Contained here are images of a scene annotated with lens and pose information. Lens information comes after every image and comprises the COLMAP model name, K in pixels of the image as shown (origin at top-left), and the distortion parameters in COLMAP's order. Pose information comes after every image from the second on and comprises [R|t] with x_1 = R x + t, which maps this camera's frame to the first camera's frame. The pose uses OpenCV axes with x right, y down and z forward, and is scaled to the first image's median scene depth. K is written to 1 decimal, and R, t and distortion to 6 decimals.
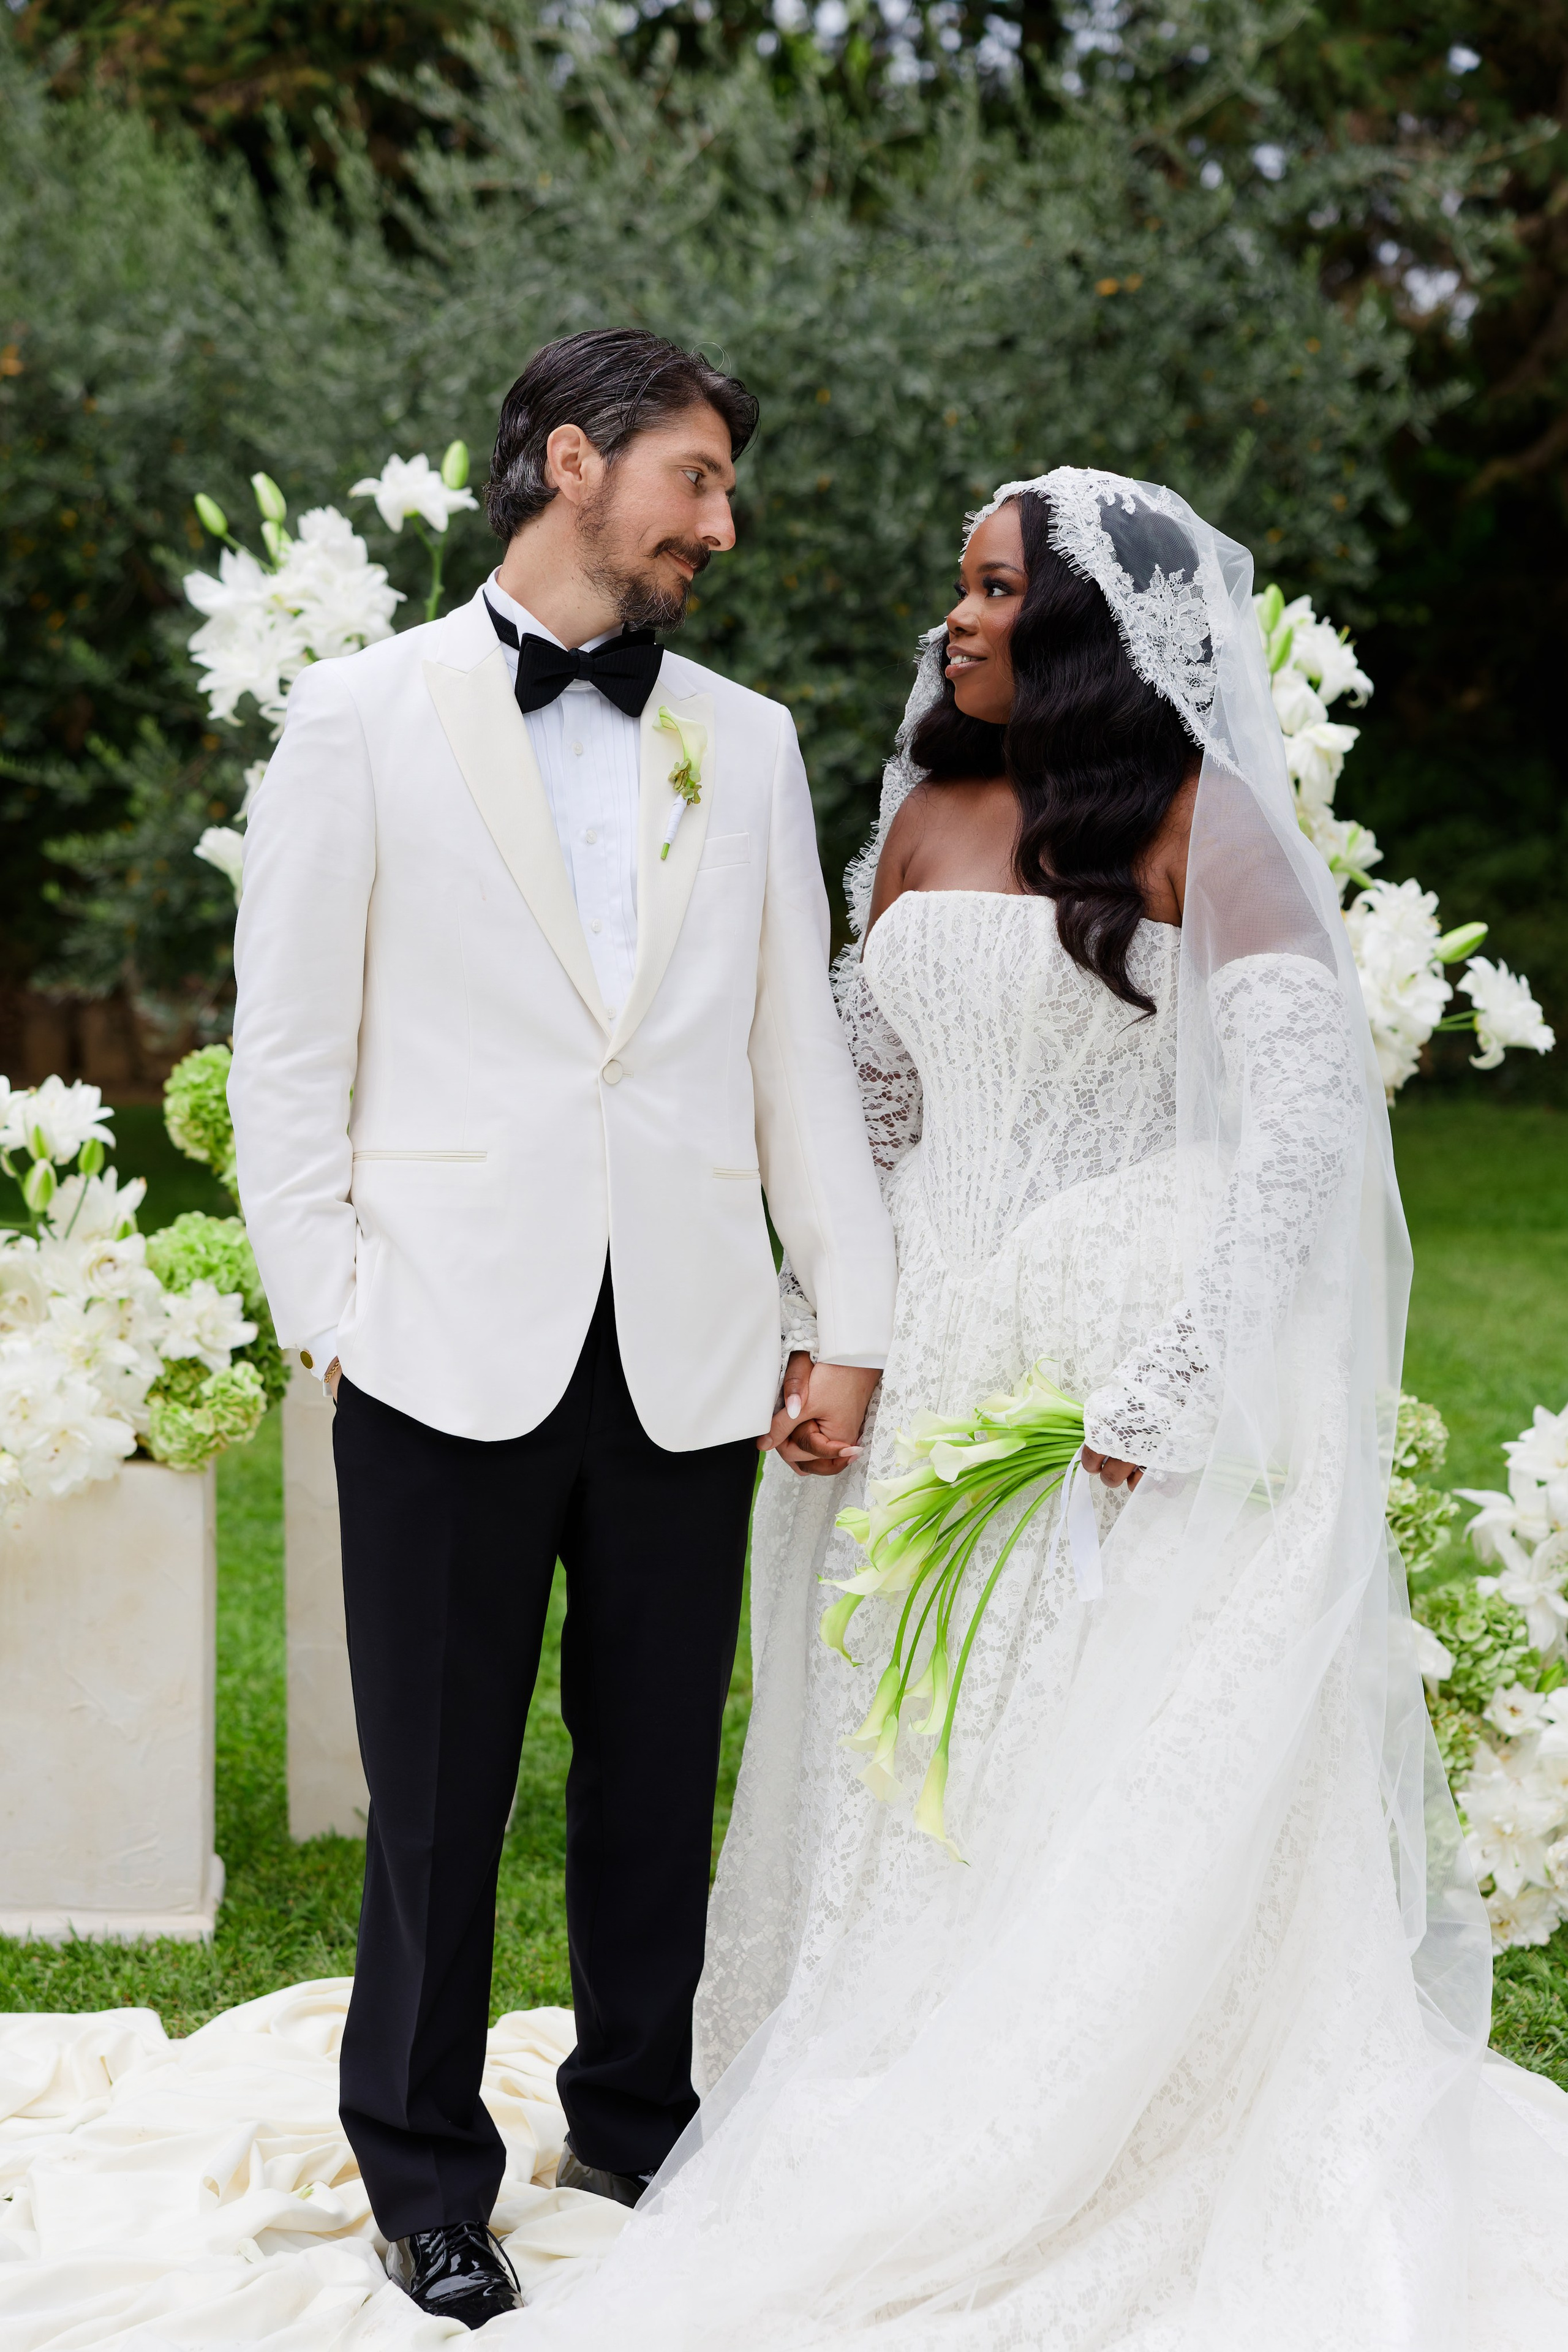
lens RADIAL K [[4957.9, 0, 775.8], [0, 4957.9, 1197.5], [0, 0, 1]] dist [0.317009, 0.000000]
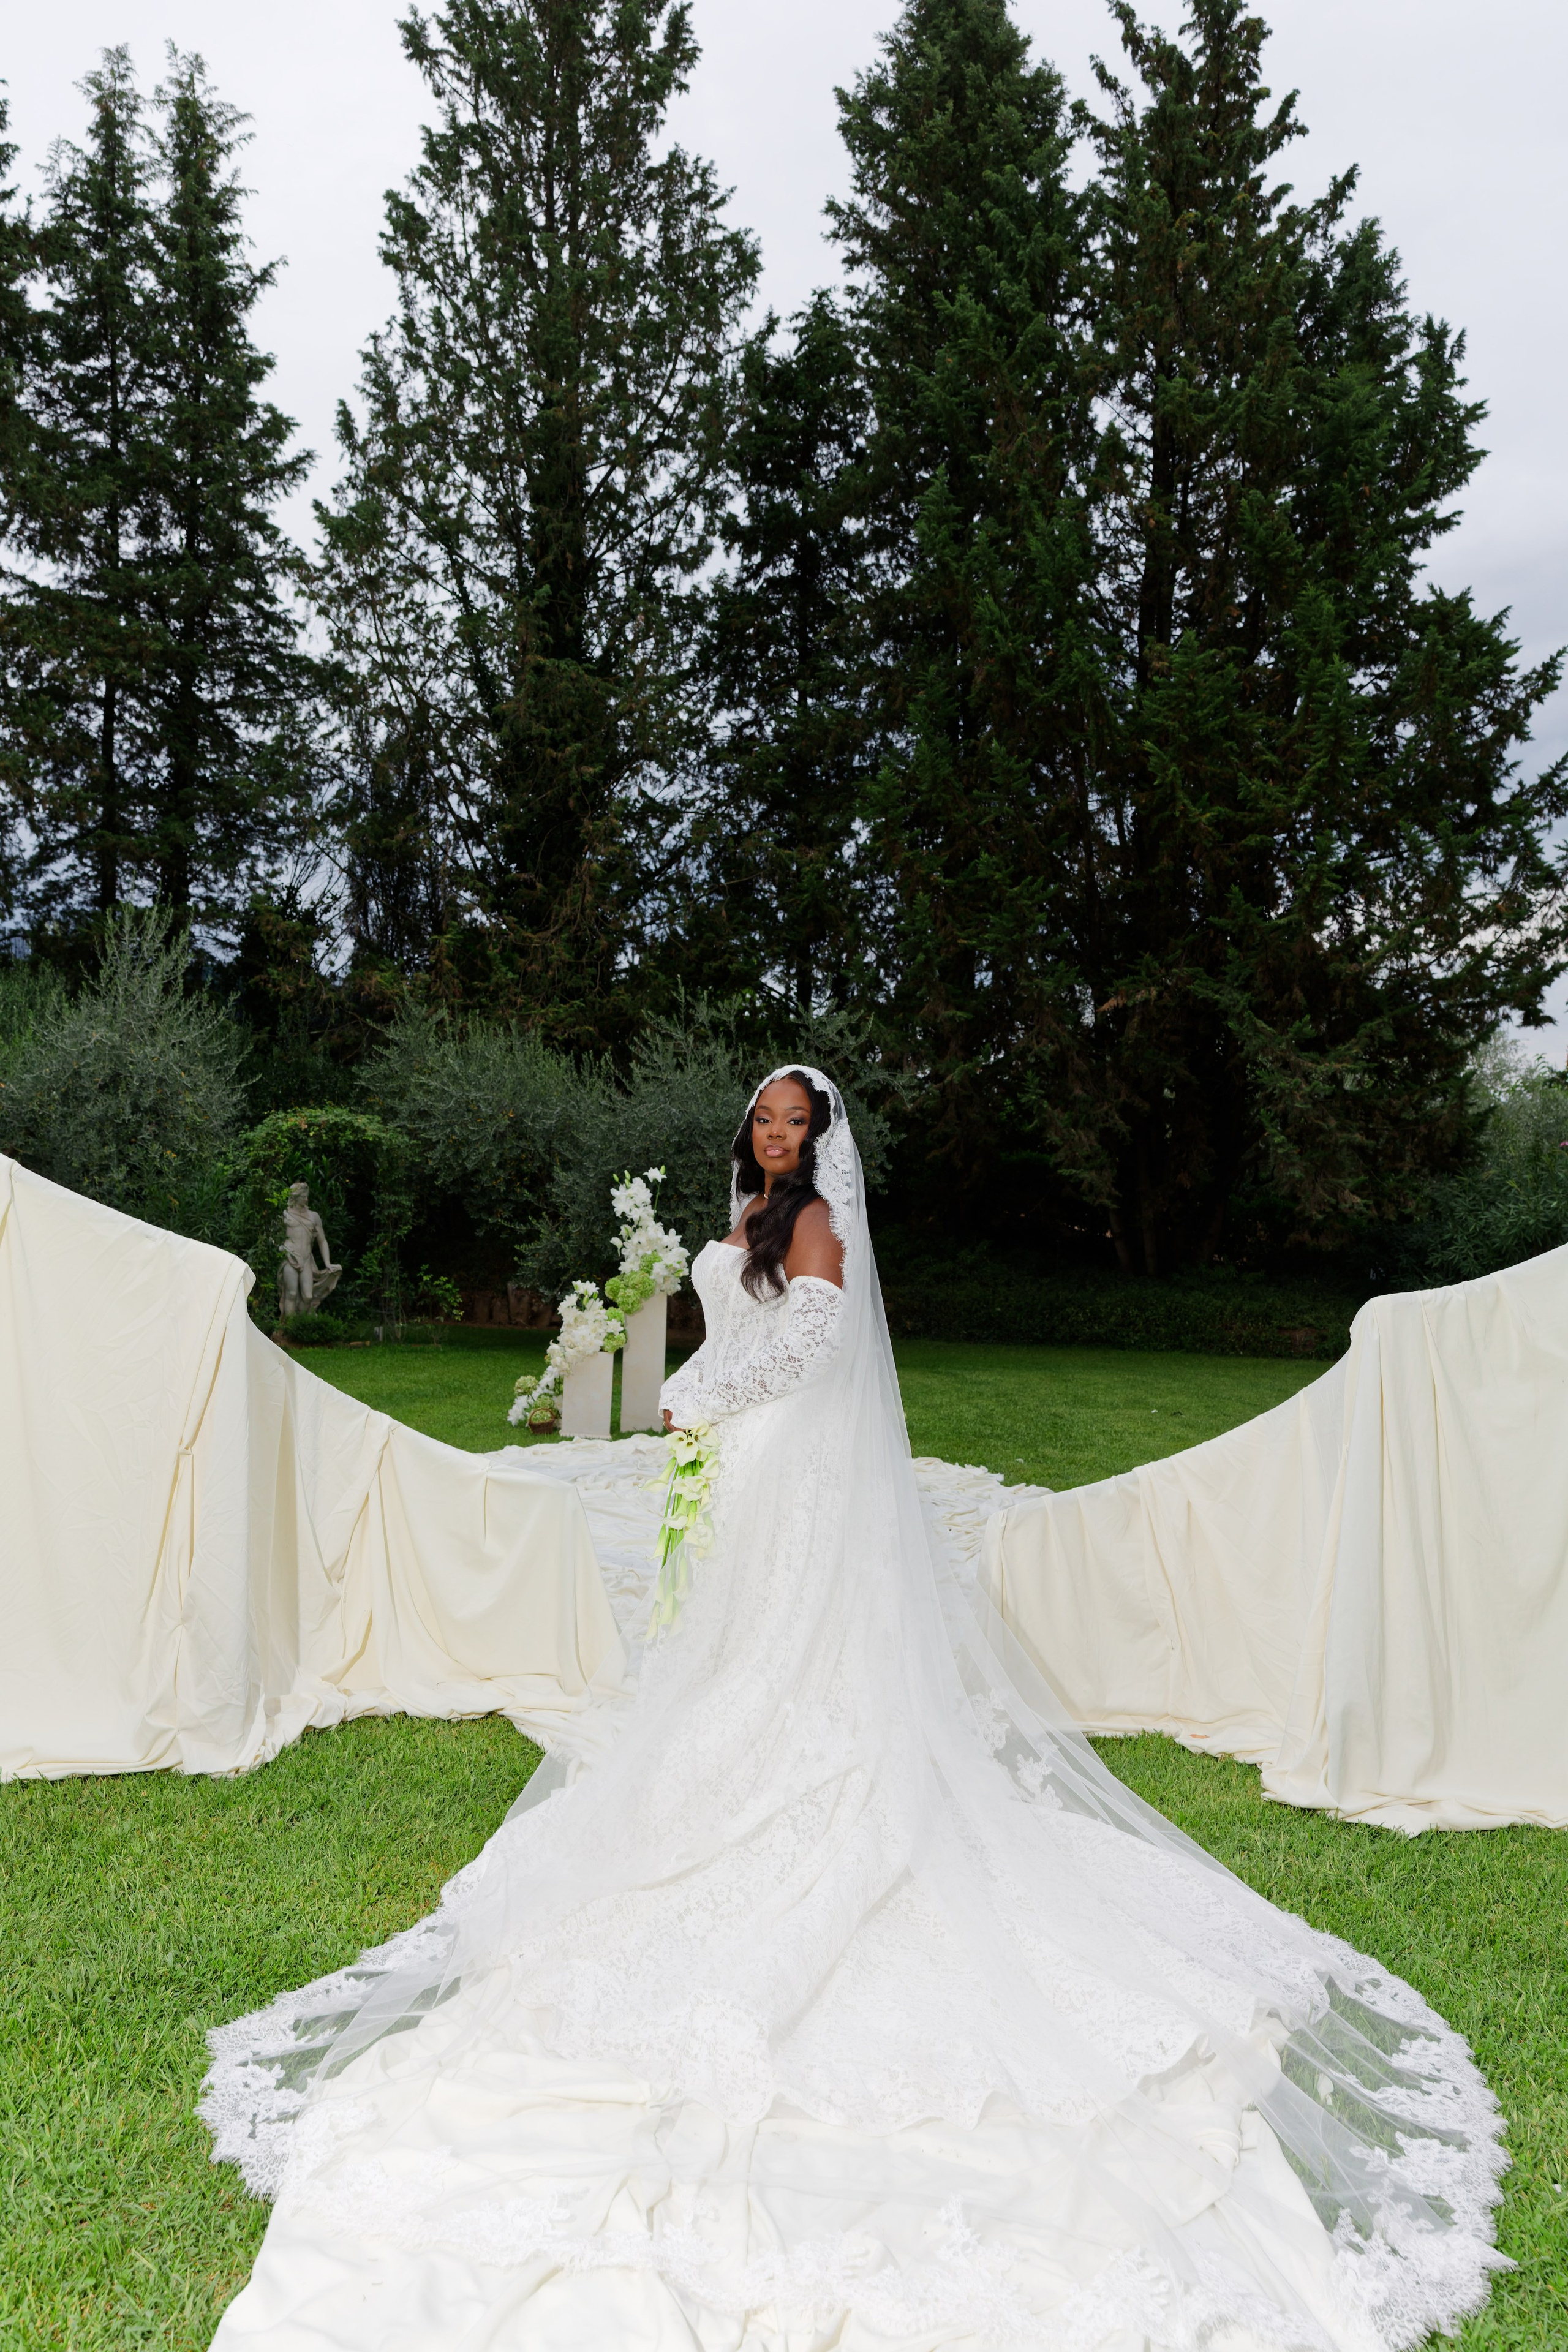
lens RADIAL K [[1979.2, 0, 789.6], [0, 1979.2, 1157.8], [0, 0, 1]] dist [0.030455, 0.049033]
pose [[0.998603, 0.035980, 0.038708, -0.010776], [-0.030846, 0.991564, -0.125892, 0.100554], [-0.042911, 0.124522, 0.991288, -1.087269]]
